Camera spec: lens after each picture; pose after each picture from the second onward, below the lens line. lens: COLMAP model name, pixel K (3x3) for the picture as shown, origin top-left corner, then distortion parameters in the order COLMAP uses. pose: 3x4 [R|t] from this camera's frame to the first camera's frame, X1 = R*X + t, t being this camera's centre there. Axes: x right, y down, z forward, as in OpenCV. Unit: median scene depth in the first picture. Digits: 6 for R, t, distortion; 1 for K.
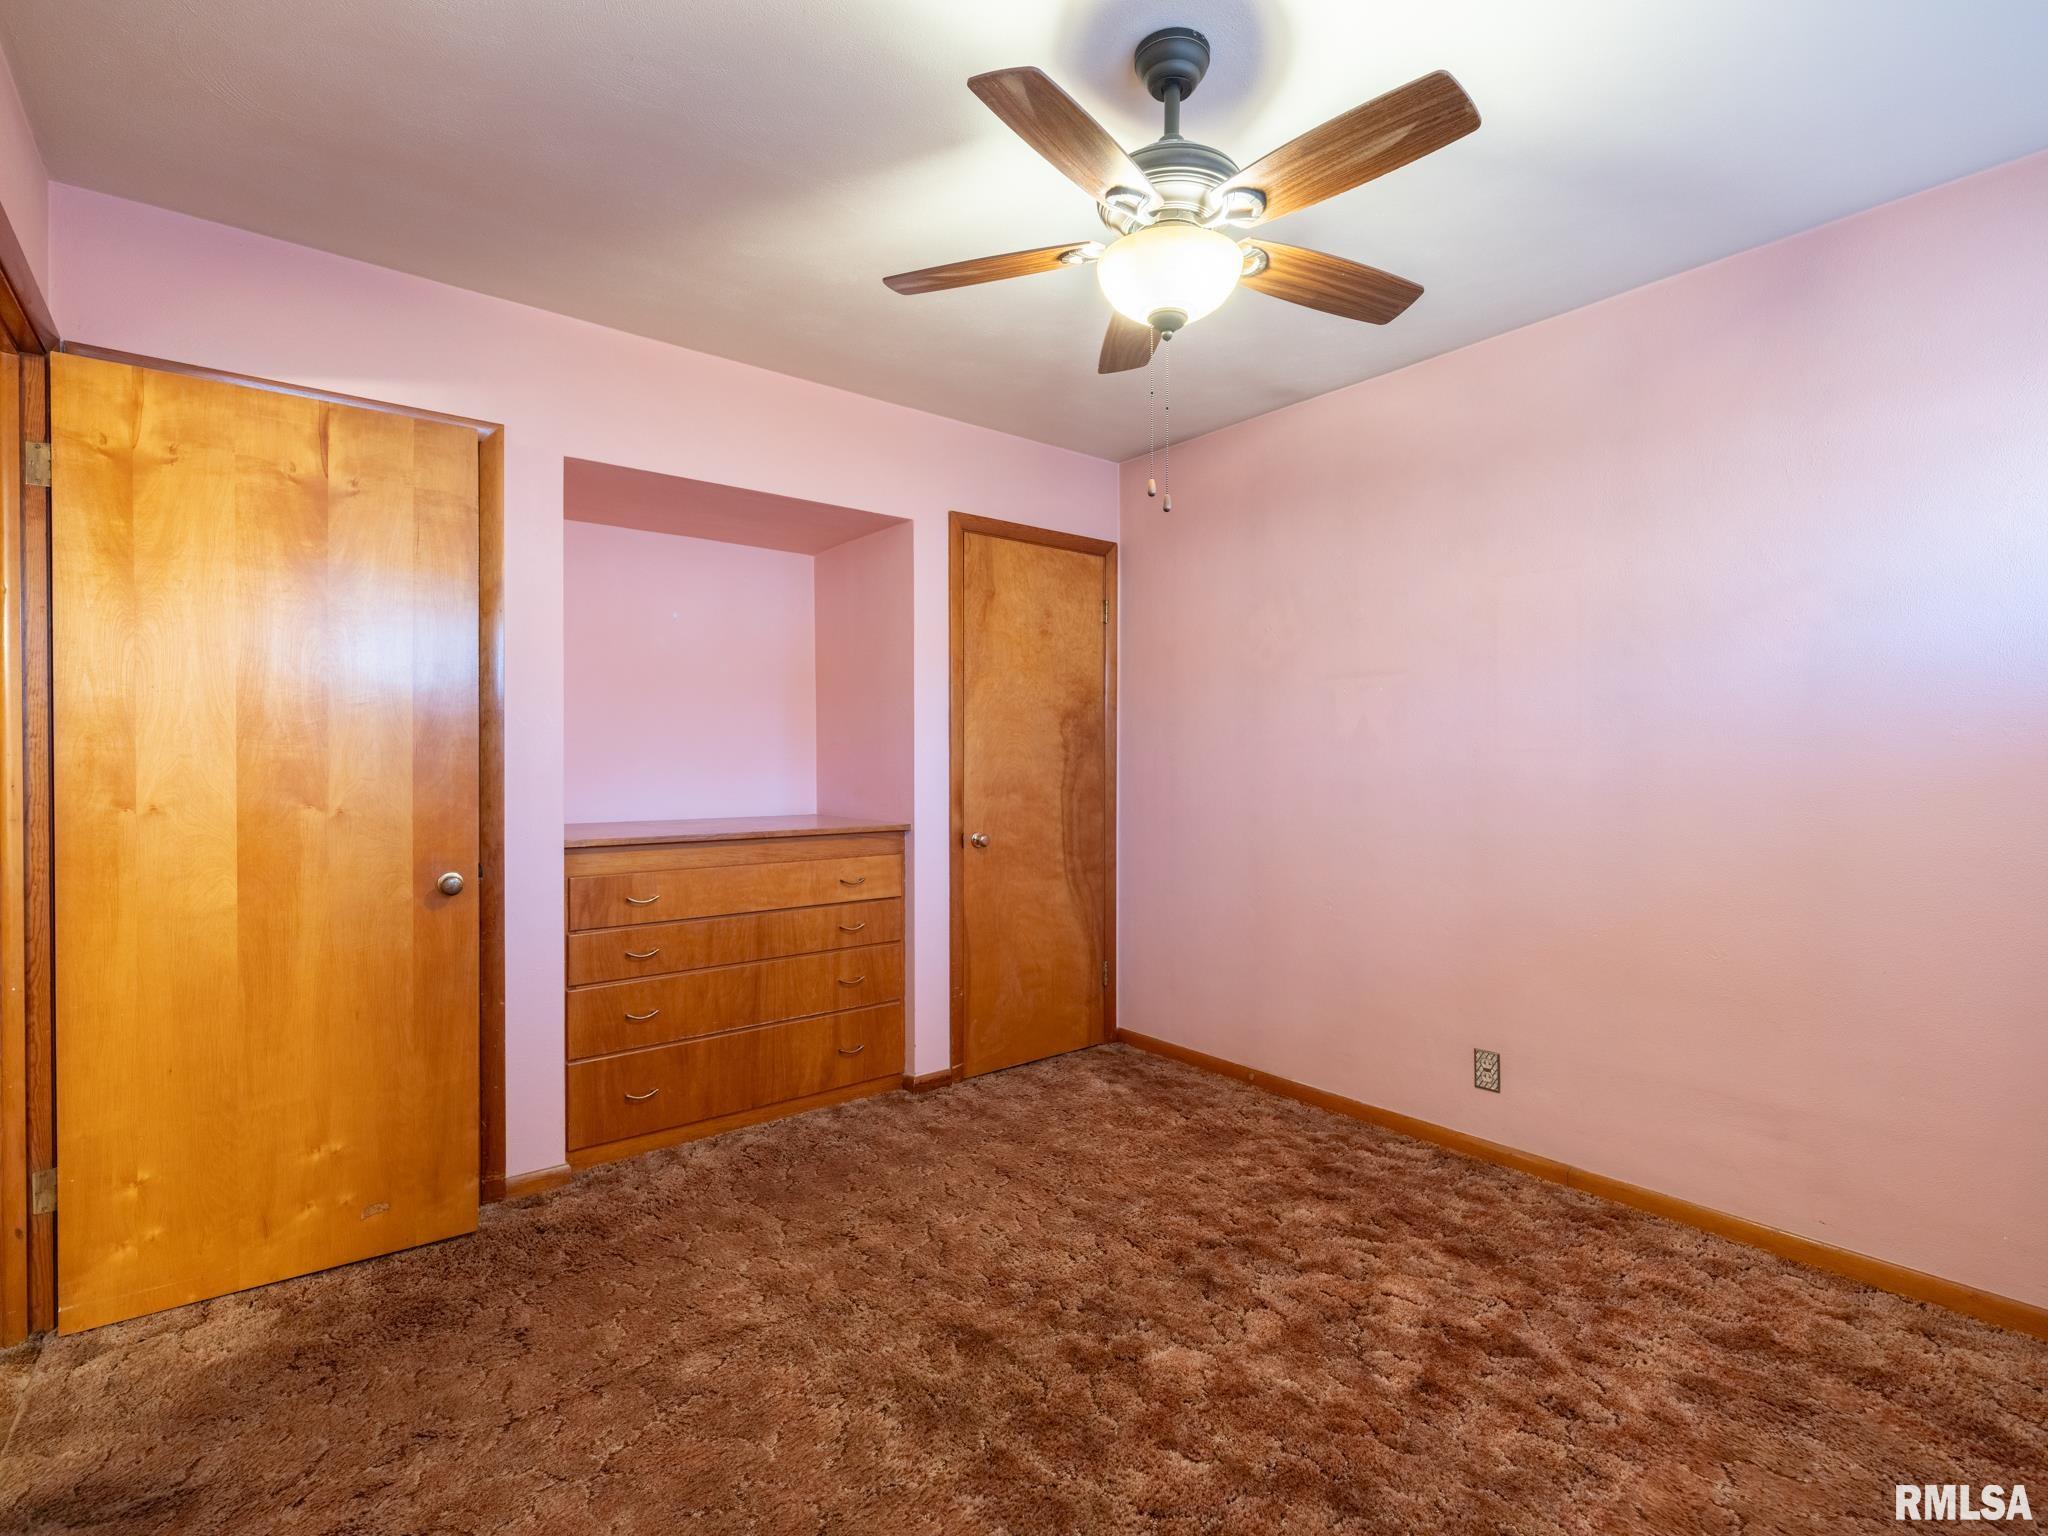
lens RADIAL K [[961.6, 0, 1005.2], [0, 961.6, 764.6], [0, 0, 1]] dist [0.000744, 0.000398]
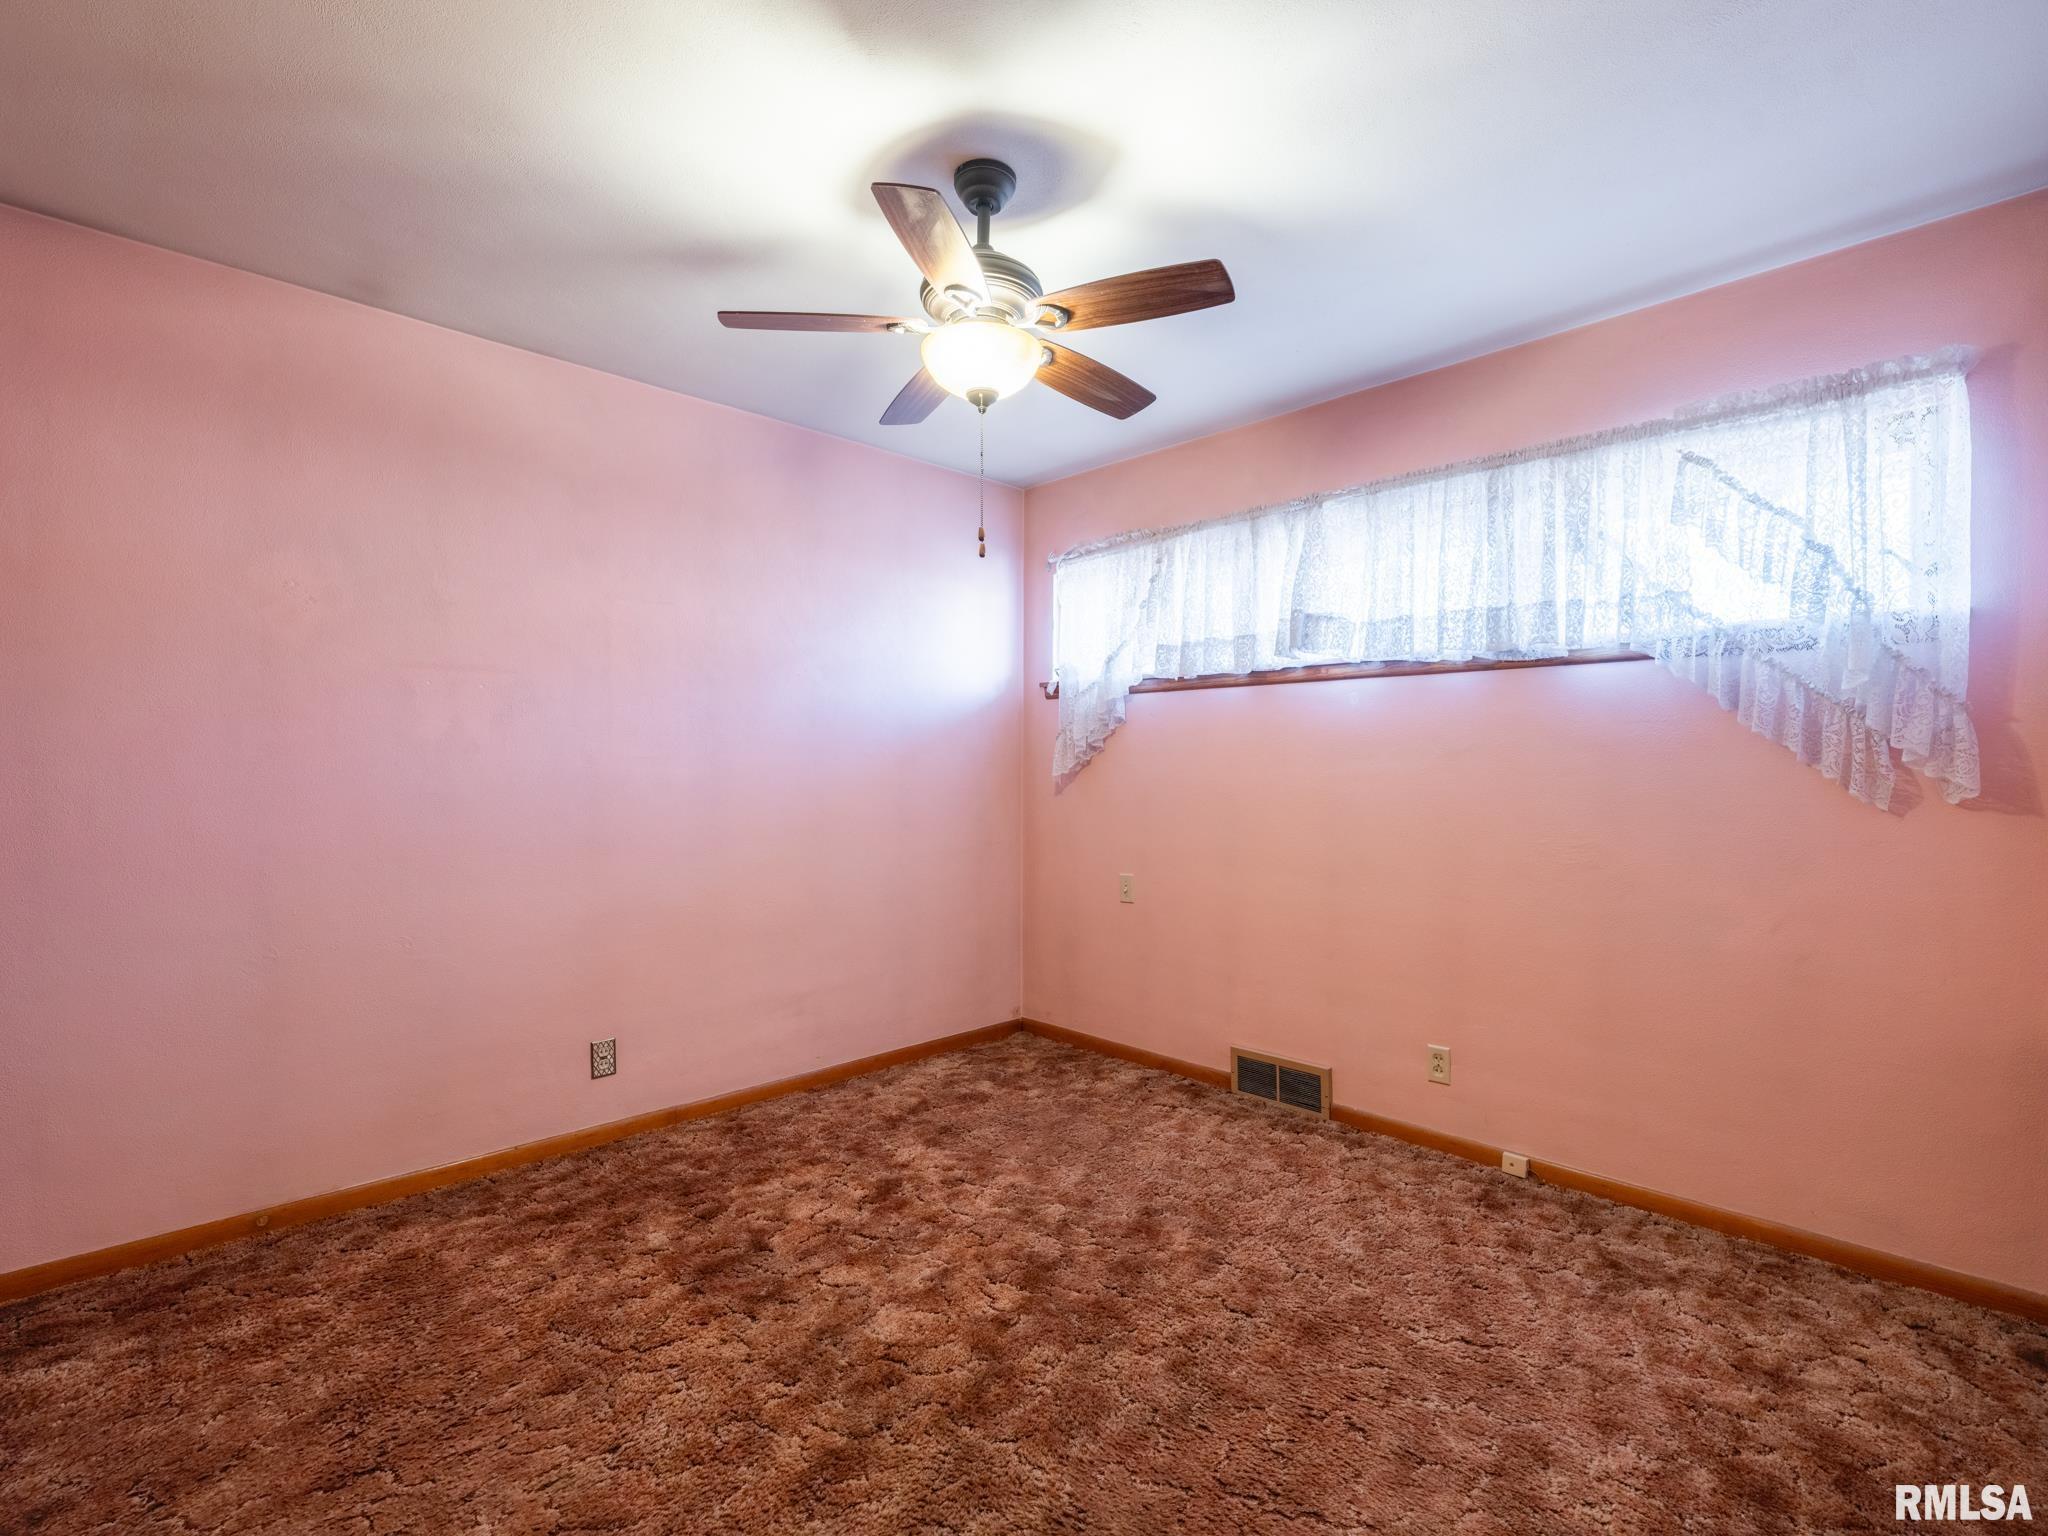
lens RADIAL K [[974.9, 0, 1030.6], [0, 974.9, 767.8], [0, 0, 1]] dist [-0.001061, -0.000552]
pose [[-0.110364, 0.003353, 0.993886, -0.625749], [0.005251, 0.999982, -0.002790, 0.003156], [-0.993877, 0.004910, -0.110380, 0.655139]]
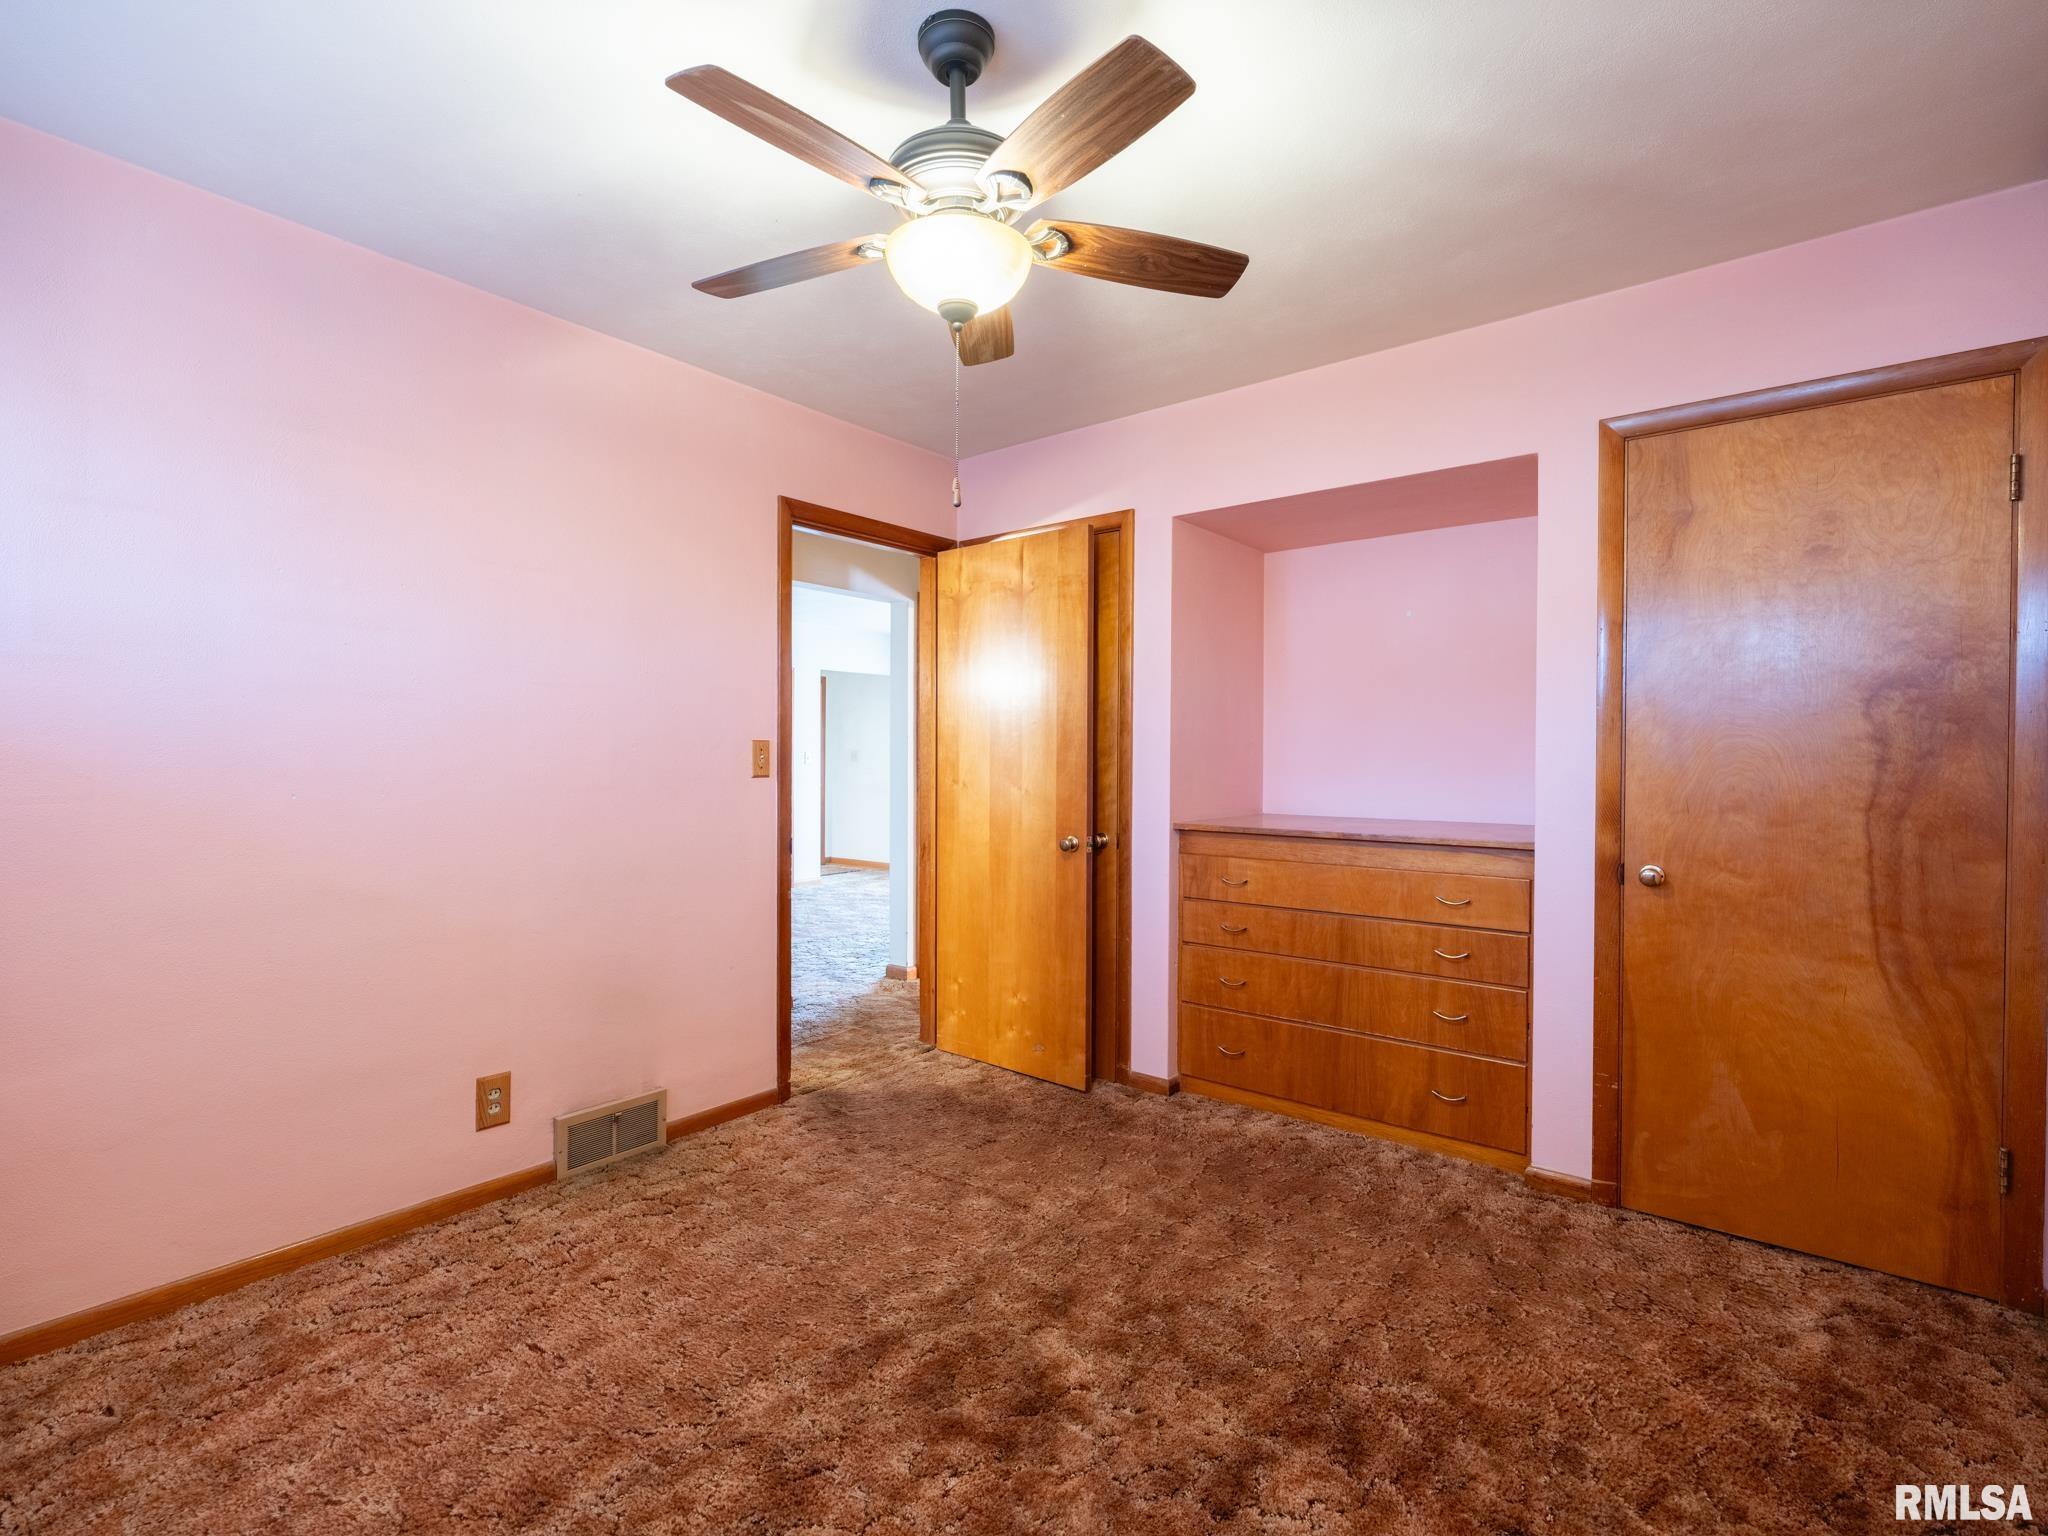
lens RADIAL K [[949.5, 0, 1025.5], [0, 949.5, 763.6], [0, 0, 1]] dist [0.001133, 0.000114]
pose [[0.234464, 0.007785, -0.972094, 0.685837], [-0.008823, 0.999944, 0.005880, -0.004109], [0.972085, 0.007198, 0.234519, 0.511323]]
